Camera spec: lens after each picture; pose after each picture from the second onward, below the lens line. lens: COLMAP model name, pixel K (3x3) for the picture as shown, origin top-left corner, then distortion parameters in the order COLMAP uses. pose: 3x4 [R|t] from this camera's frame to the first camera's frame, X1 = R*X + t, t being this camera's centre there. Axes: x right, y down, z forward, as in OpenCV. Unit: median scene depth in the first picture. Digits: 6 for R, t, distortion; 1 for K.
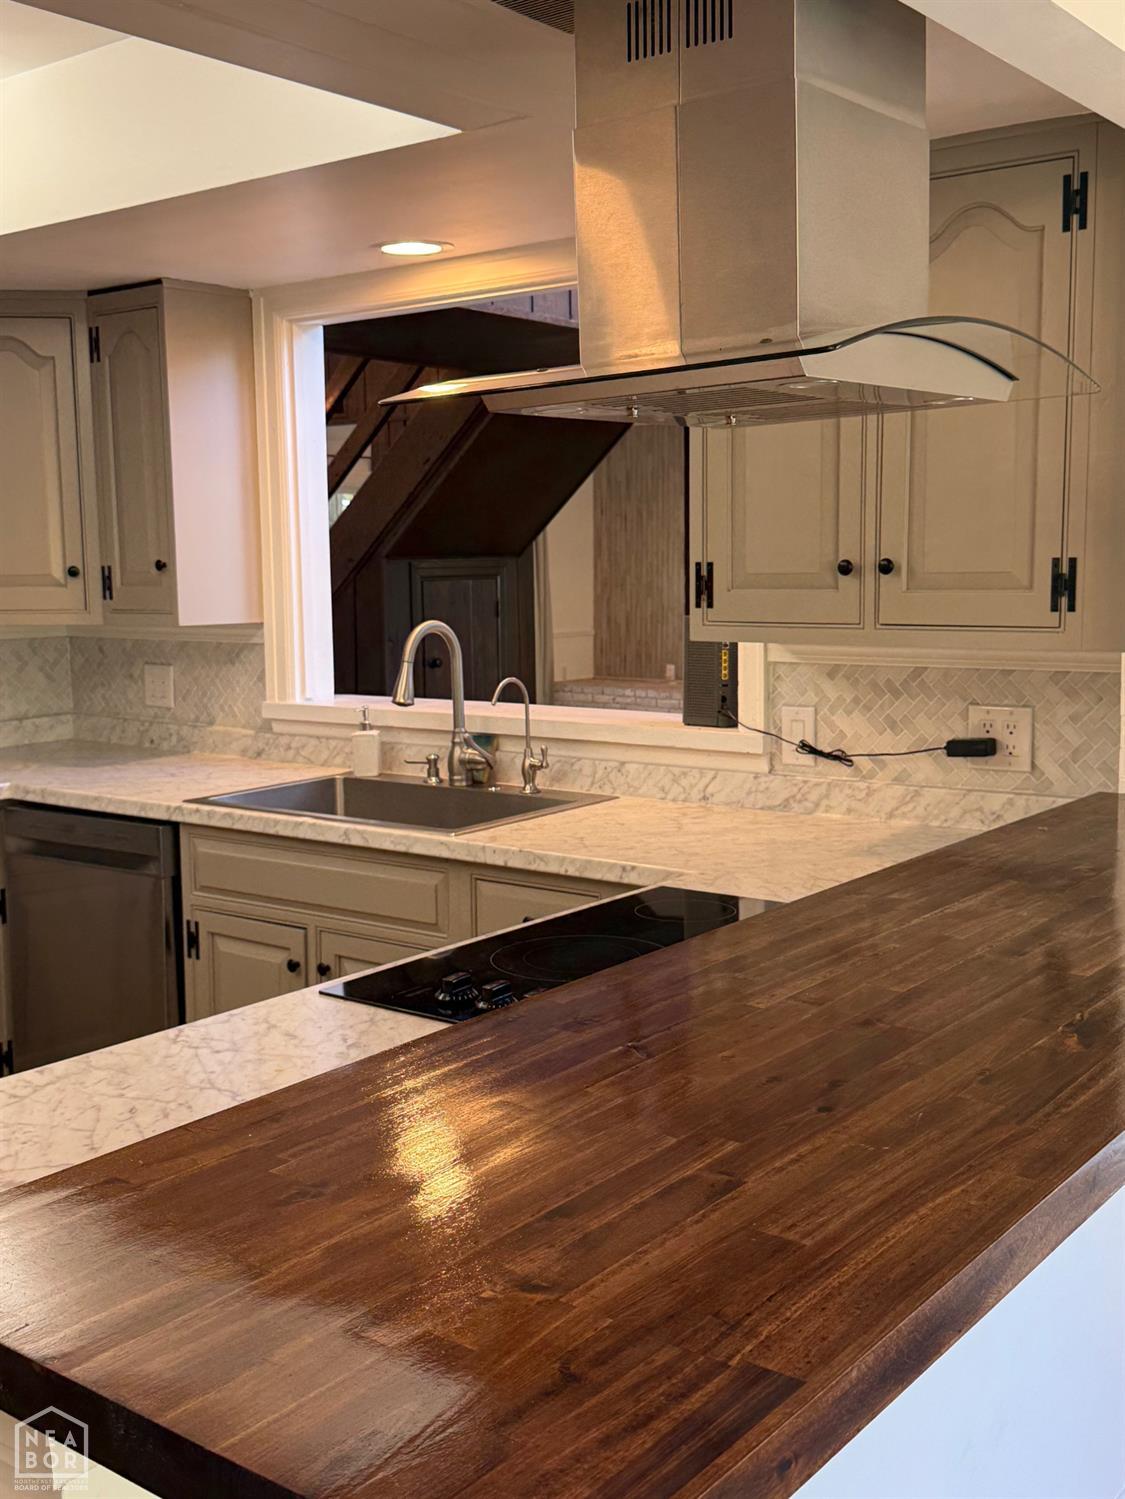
lens RADIAL K [[1598.2, 0, 561.0], [0, 1598.2, 738.6], [0, 0, 1]] dist [0.083313, 0.000000]
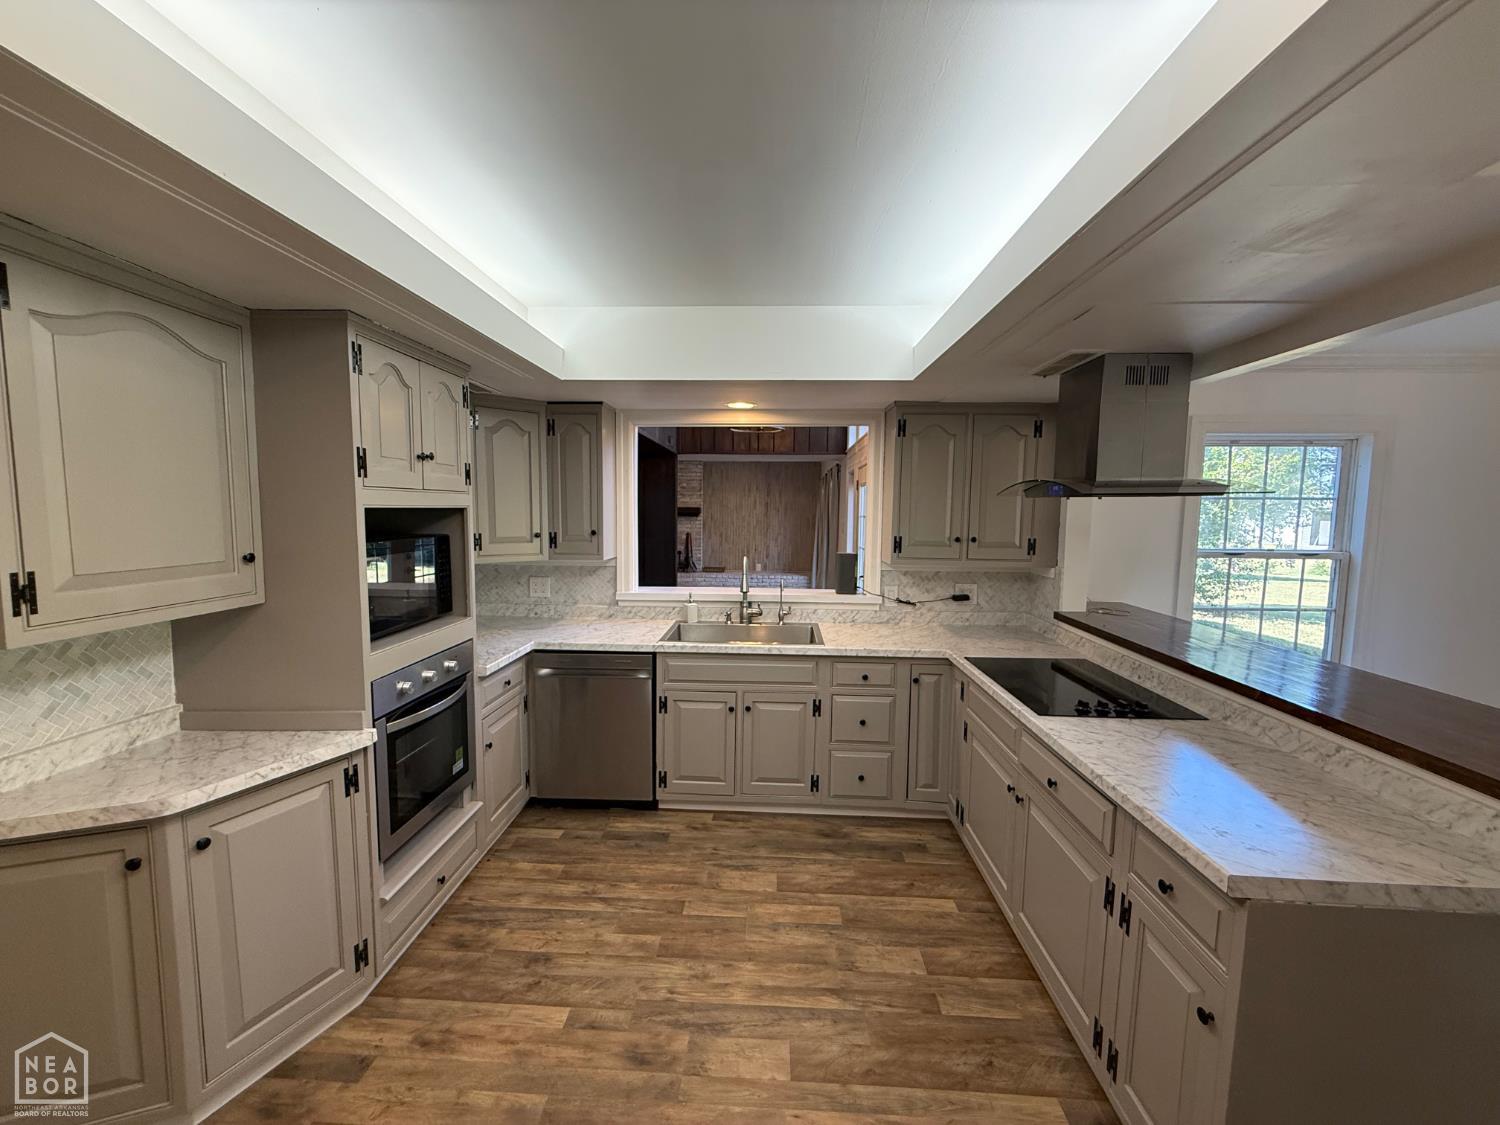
lens RADIAL K [[598.9, 0, 742.7], [0, 598.9, 562.1], [0, 0, 1]] dist [-0.000429, 0.000209]
pose [[0.822566, -0.029330, 0.567913, -0.606000], [0.045043, 0.998892, -0.013653, -0.054363], [-0.566883, 0.036811, 0.822976, 0.260724]]
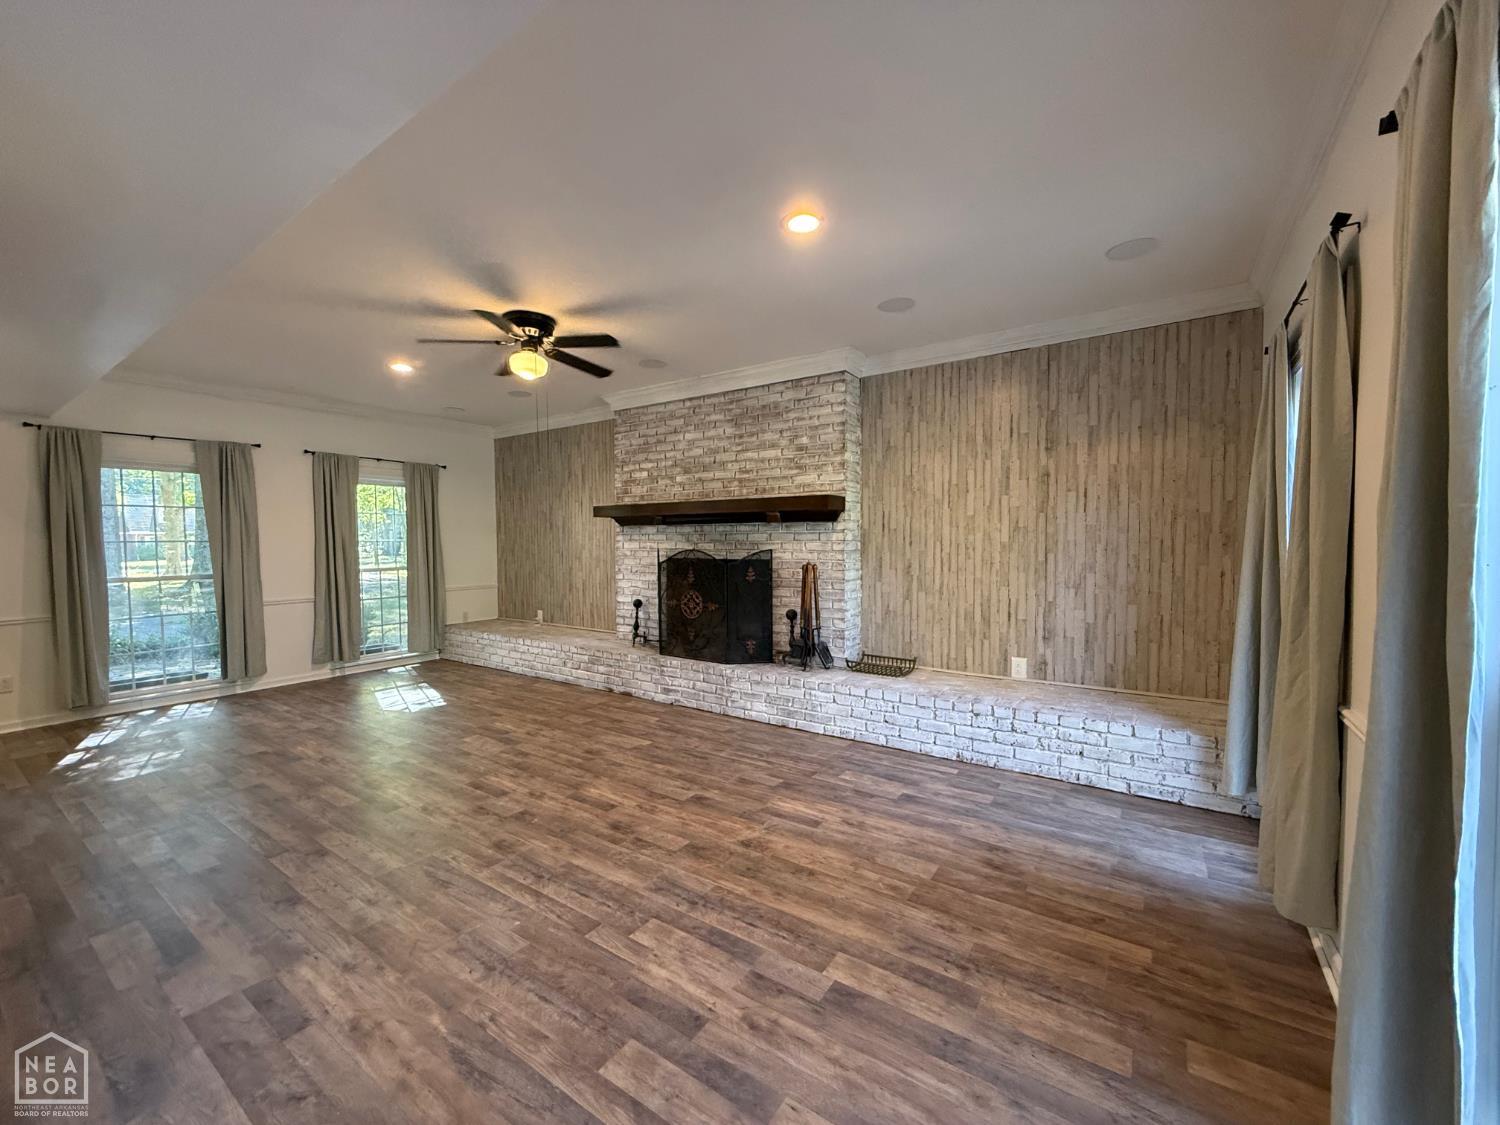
lens RADIAL K [[598.9, 0, 740.8], [0, 598.9, 563.5], [0, 0, 1]] dist [-0.000429, 0.000209]
pose [[0.998083, -0.006309, 0.061567, 0.803347], [0.010592, 0.997526, -0.069502, -0.189720], [-0.060976, 0.070021, 0.995680, 1.898014]]
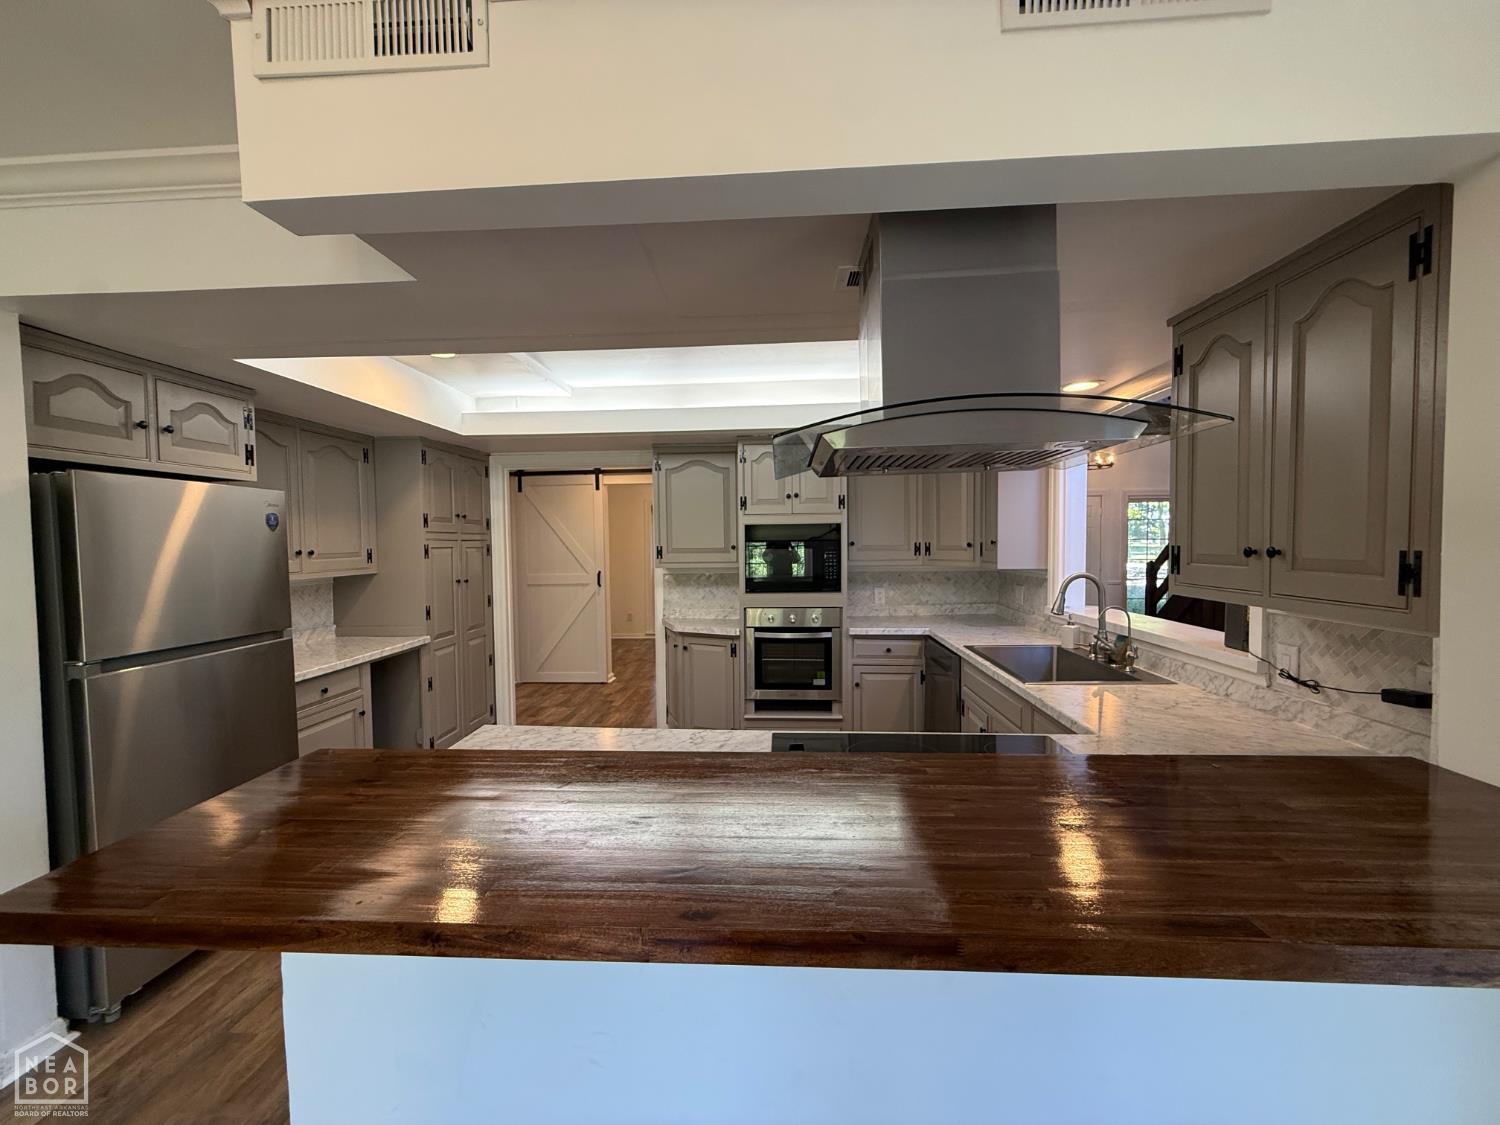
lens RADIAL K [[598.9, 0, 745.9], [0, 598.9, 563.4], [0, 0, 1]] dist [-0.000429, 0.000209]
pose [[0.558589, 0.040183, -0.828471, 0.294373], [-0.091480, 0.995717, -0.013385, -0.038448], [0.824384, 0.083265, 0.559873, 0.262129]]
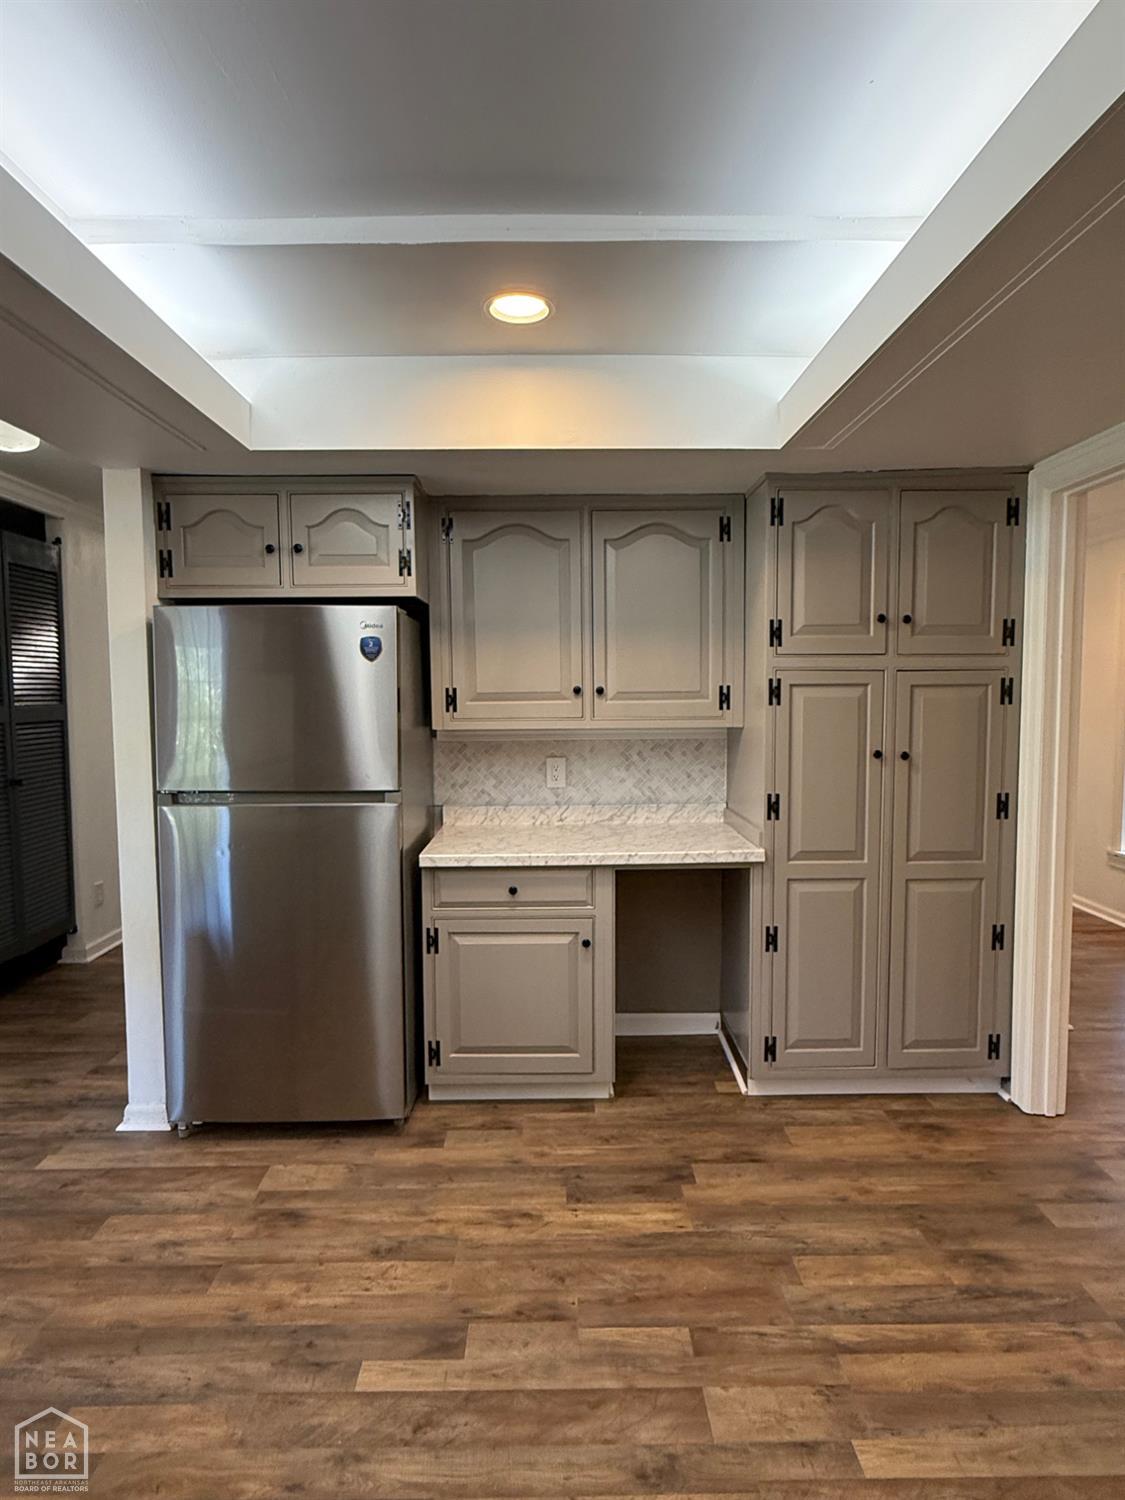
lens RADIAL K [[825.5, 0, 539.1], [0, 825.5, 732.4], [0, 0, 1]] dist [0.000264, -0.001445]
pose [[-0.783480, 0.052194, -0.619222, -0.232389], [-0.053196, 0.987175, 0.150516, -0.087741], [0.619136, 0.150866, -0.770655, 0.840224]]
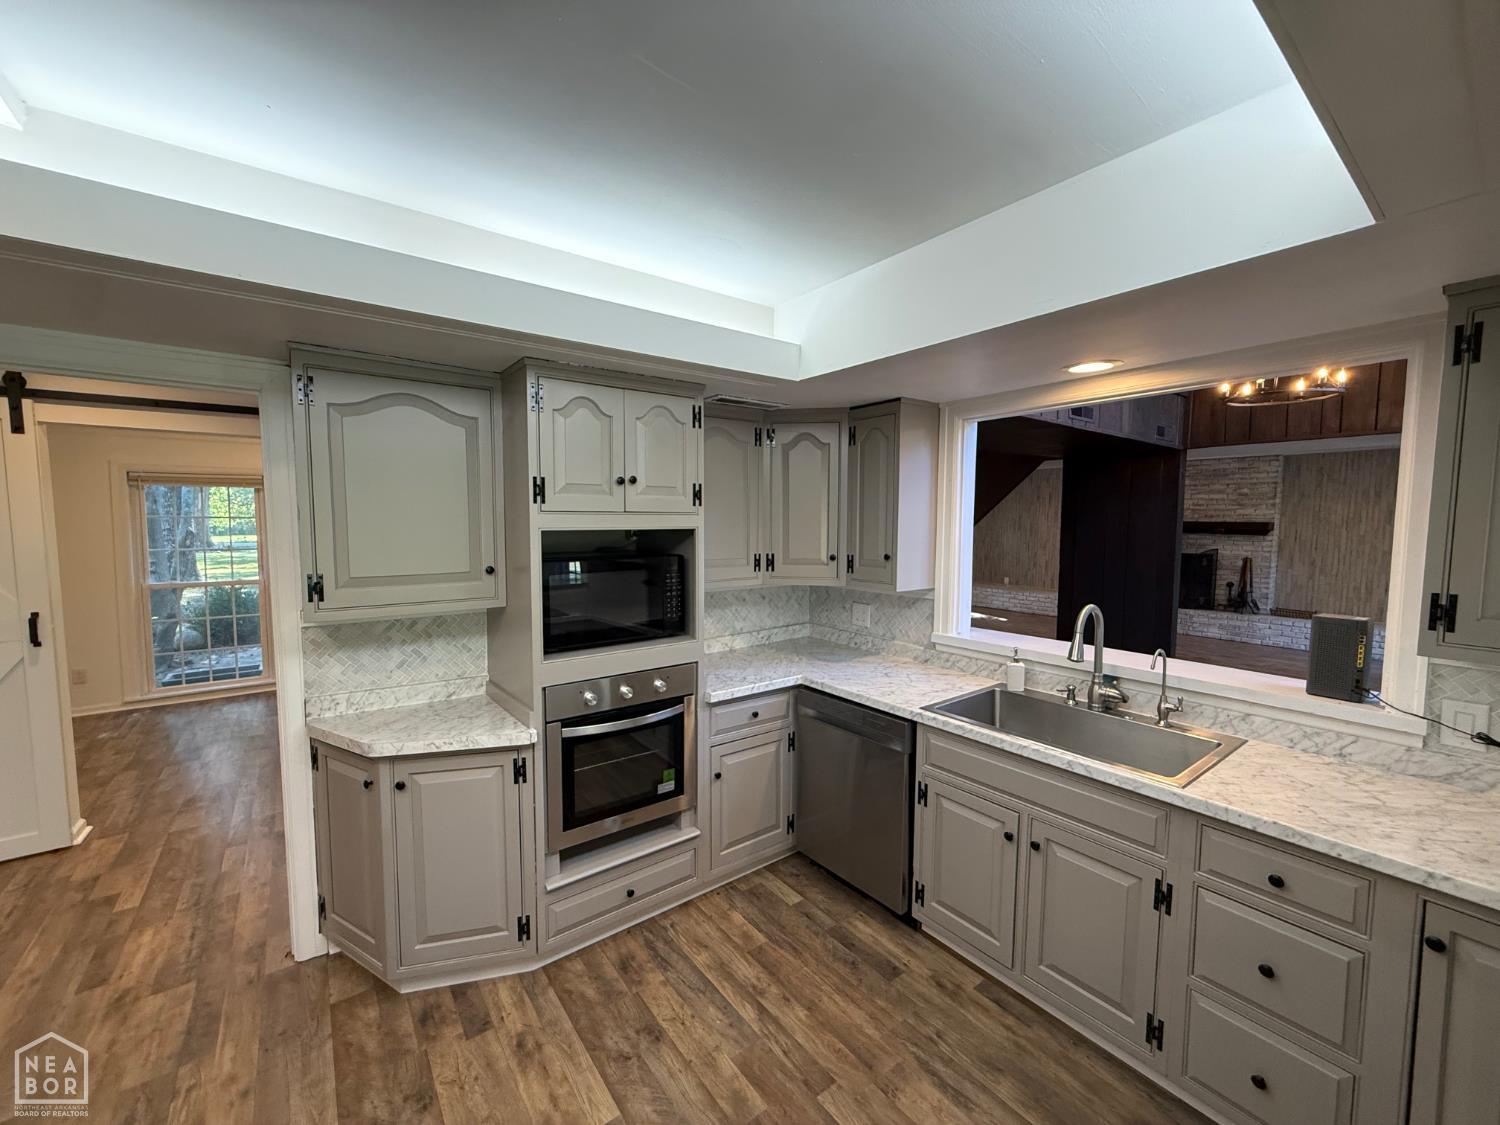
lens RADIAL K [[598.9, 0, 744.4], [0, 598.9, 563.1], [0, 0, 1]] dist [-0.000429, 0.000209]
pose [[0.964006, 0.034828, -0.263588, -0.254292], [-0.045829, 0.998311, -0.035701, -0.079156], [0.261900, 0.046496, 0.963974, 0.362654]]
